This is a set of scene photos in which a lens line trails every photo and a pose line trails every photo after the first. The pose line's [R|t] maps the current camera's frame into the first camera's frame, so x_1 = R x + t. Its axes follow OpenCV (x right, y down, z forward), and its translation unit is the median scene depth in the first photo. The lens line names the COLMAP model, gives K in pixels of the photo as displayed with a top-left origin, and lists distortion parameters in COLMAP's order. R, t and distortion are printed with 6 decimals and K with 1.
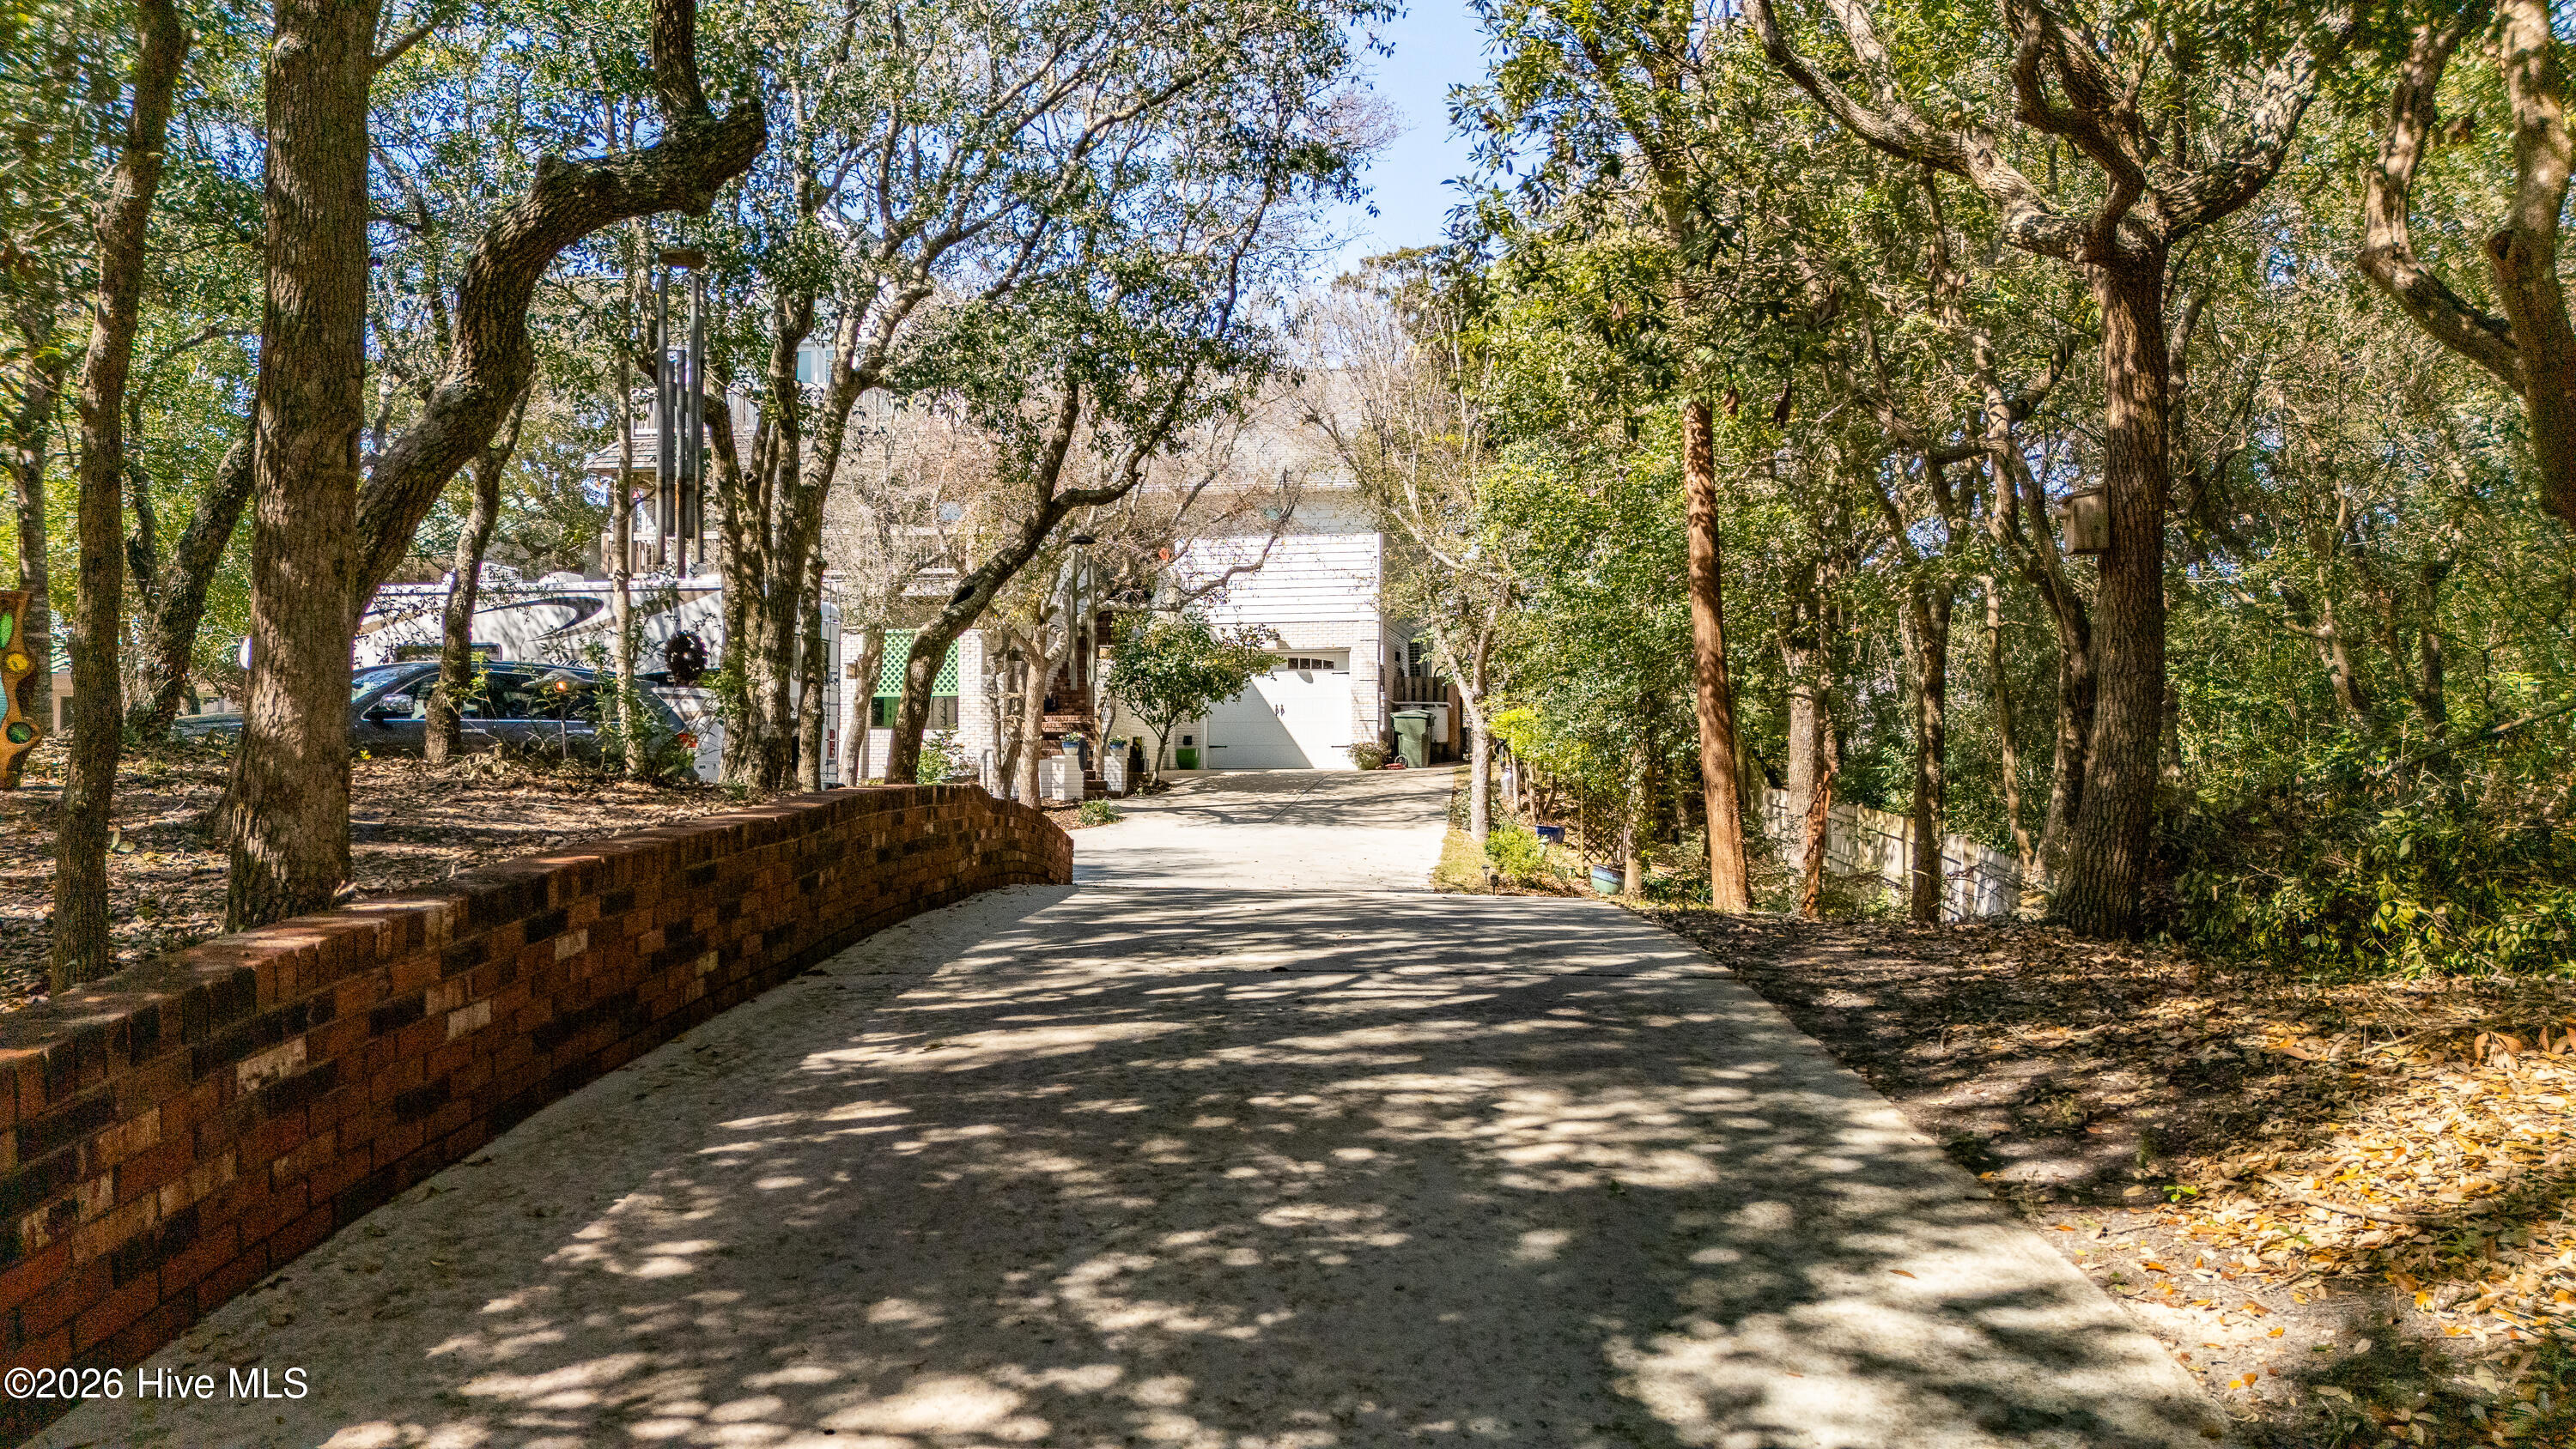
lens RADIAL K [[1738.3, 0, 1288.0], [0, 1738.3, 724.5], [0, 0, 1]] dist [-0.052801, 0.000430]
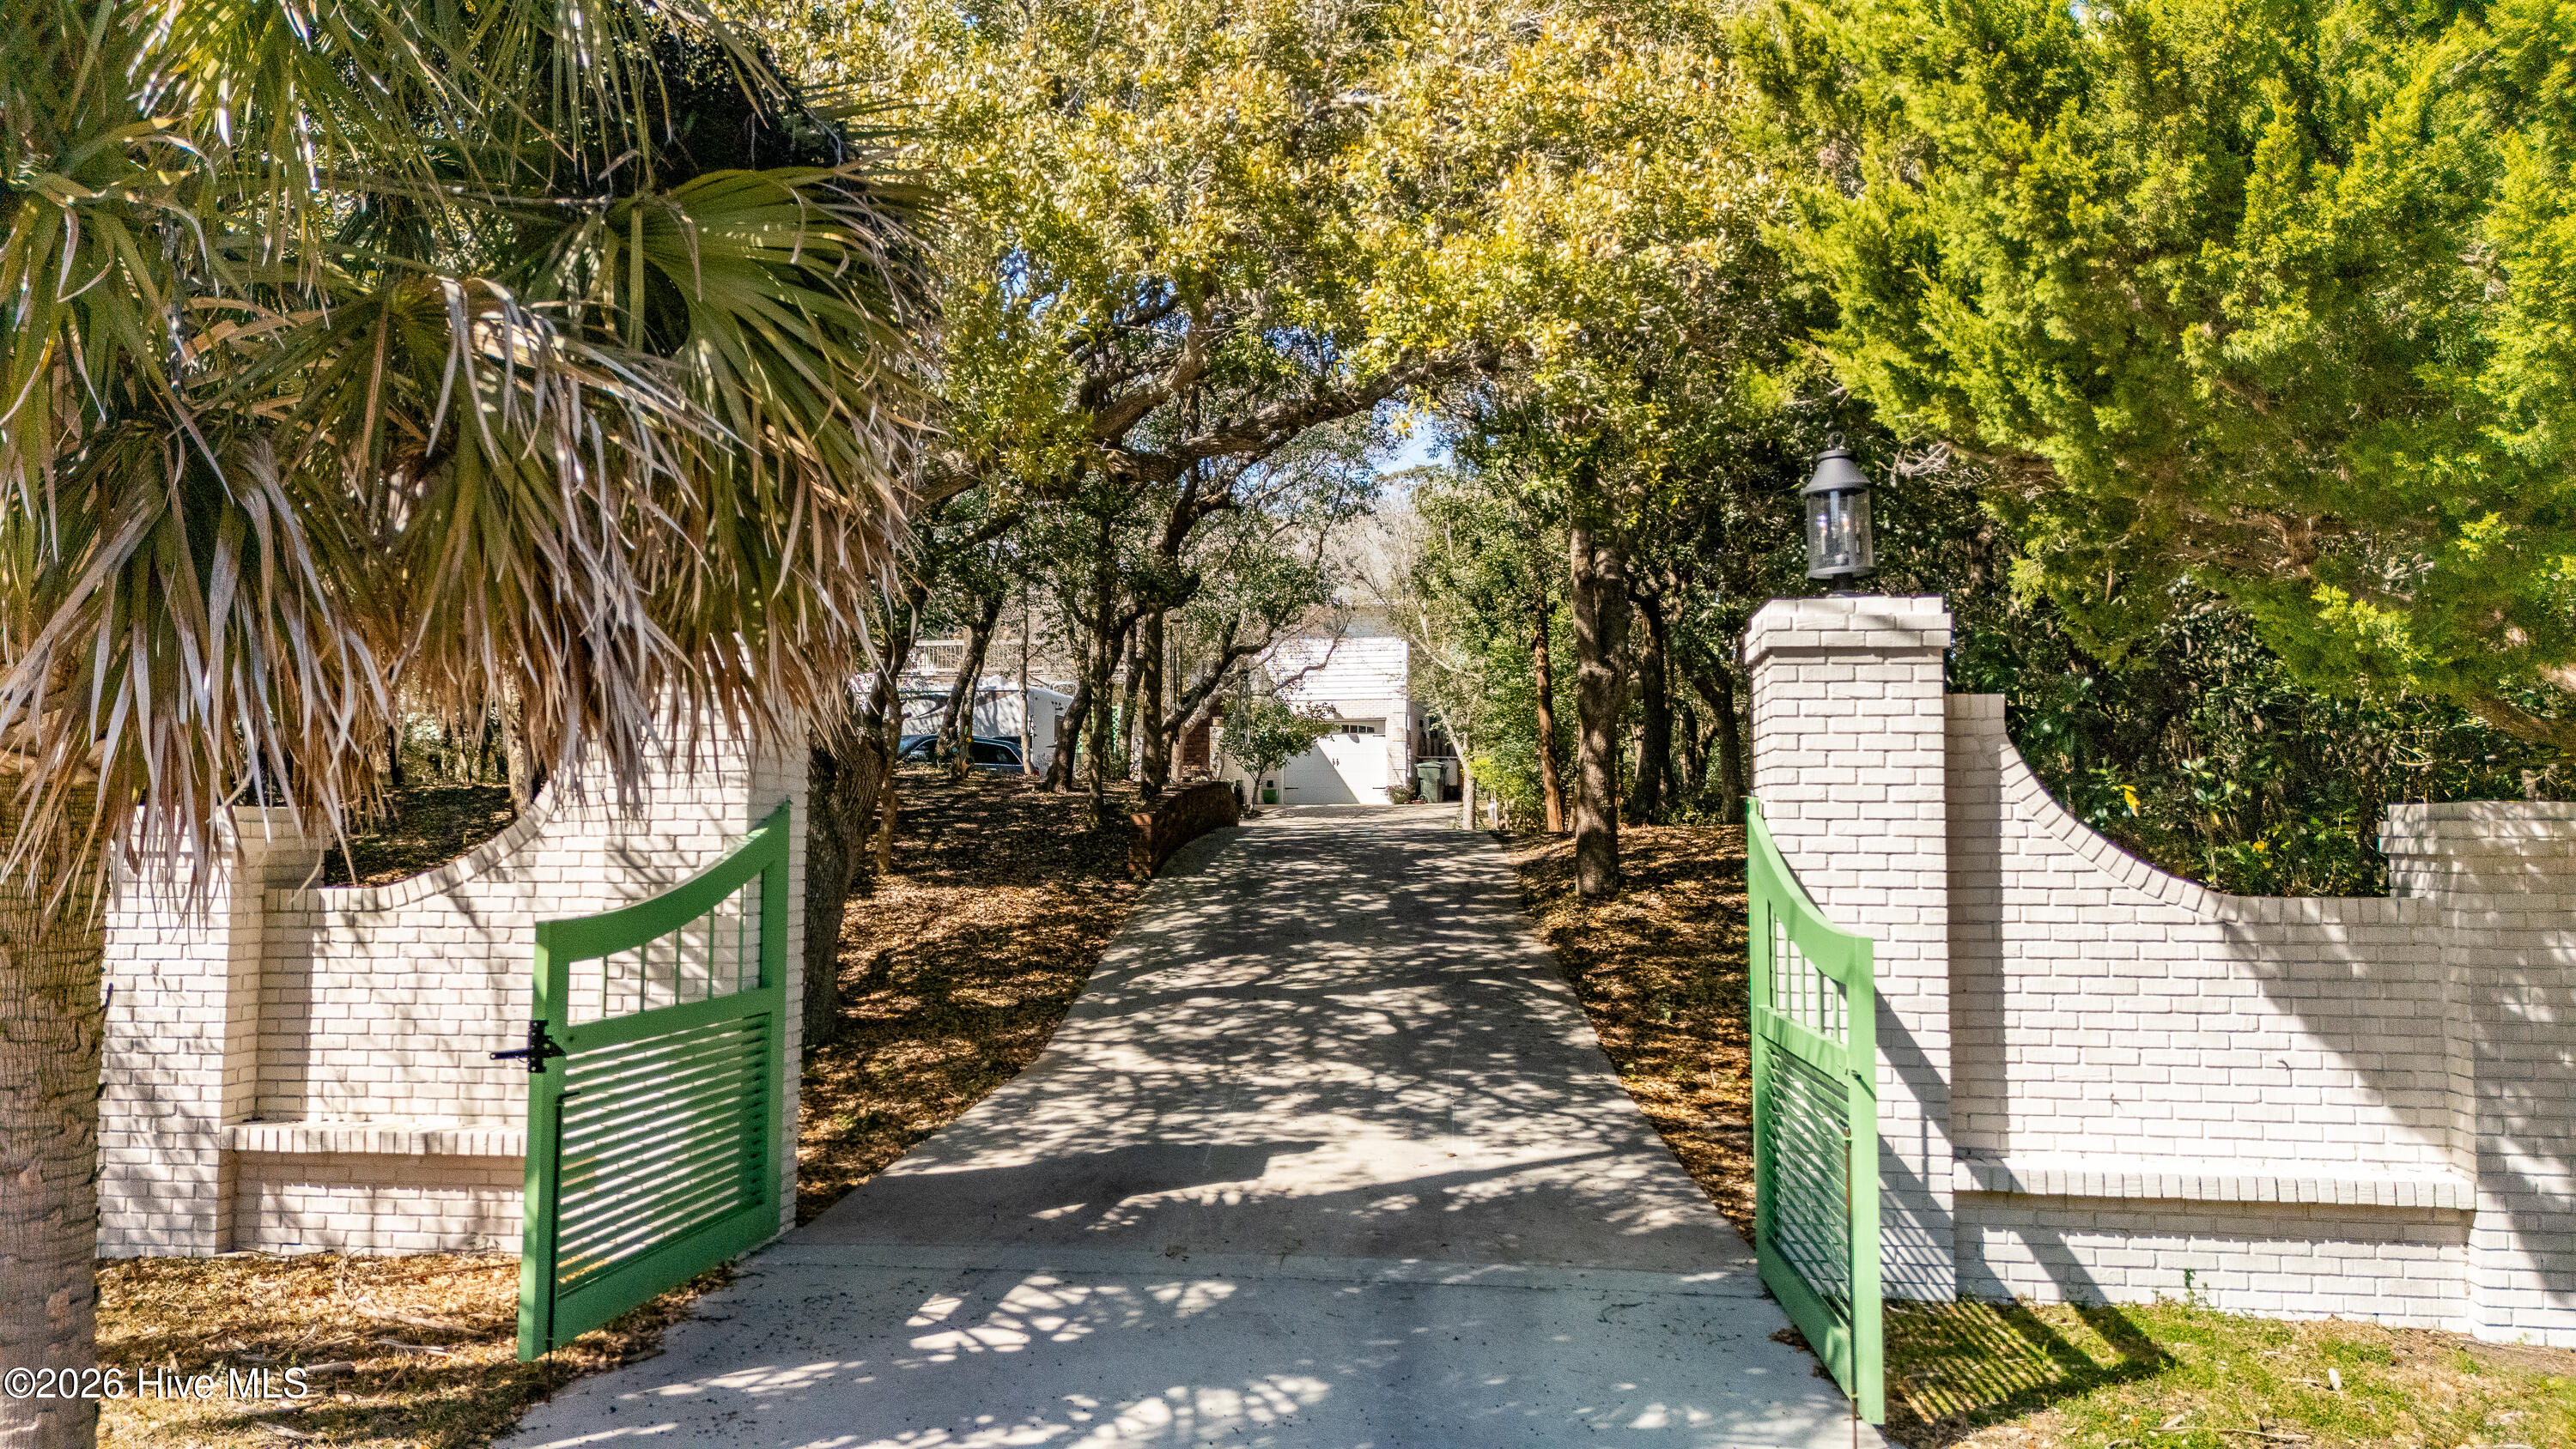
lens RADIAL K [[1738.3, 0, 1288.0], [0, 1738.3, 724.5], [0, 0, 1]] dist [-0.052801, 0.000430]
pose [[0.999666, -0.000584, -0.025842, -0.008219], [-0.000267, 0.999457, -0.032940, 0.008559], [0.025847, 0.032936, 0.999123, -0.462571]]
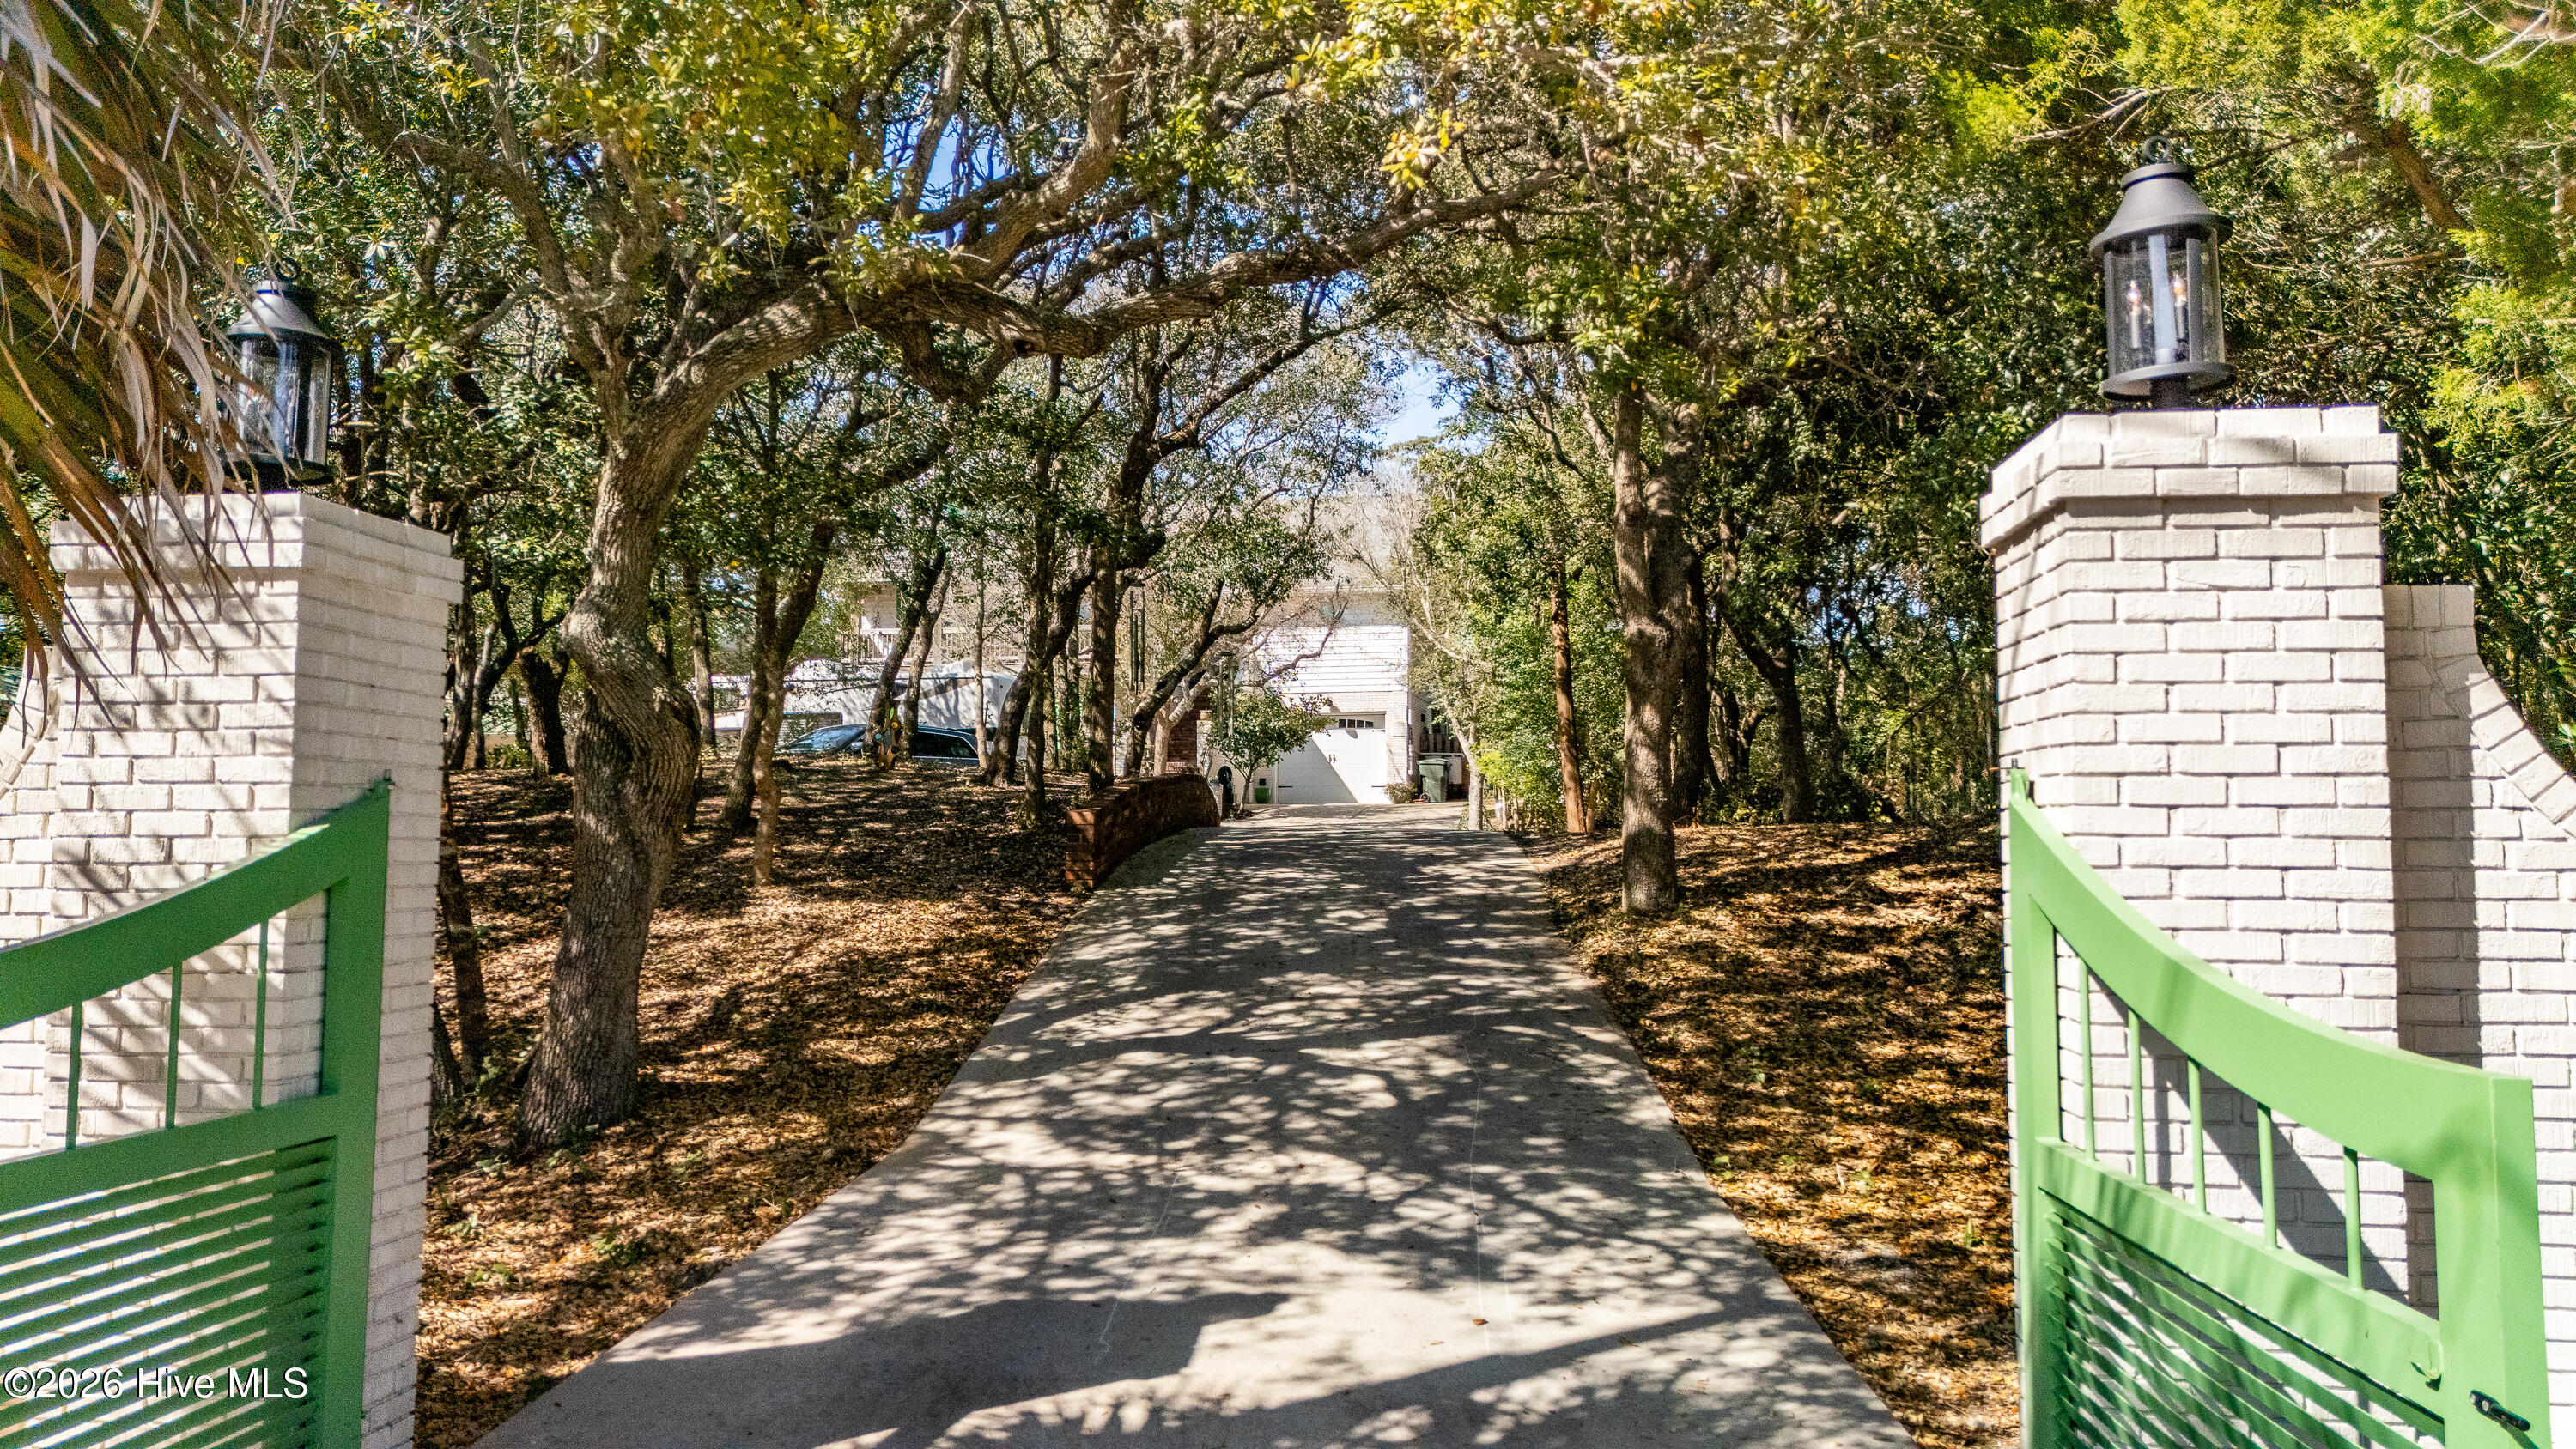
lens RADIAL K [[1738.3, 0, 1288.0], [0, 1738.3, 724.5], [0, 0, 1]] dist [-0.052801, 0.000430]
pose [[0.999658, -0.001232, -0.026108, -0.004566], [0.000350, 0.999430, -0.033756, 0.011577], [0.026135, 0.033735, 0.999089, -0.363692]]
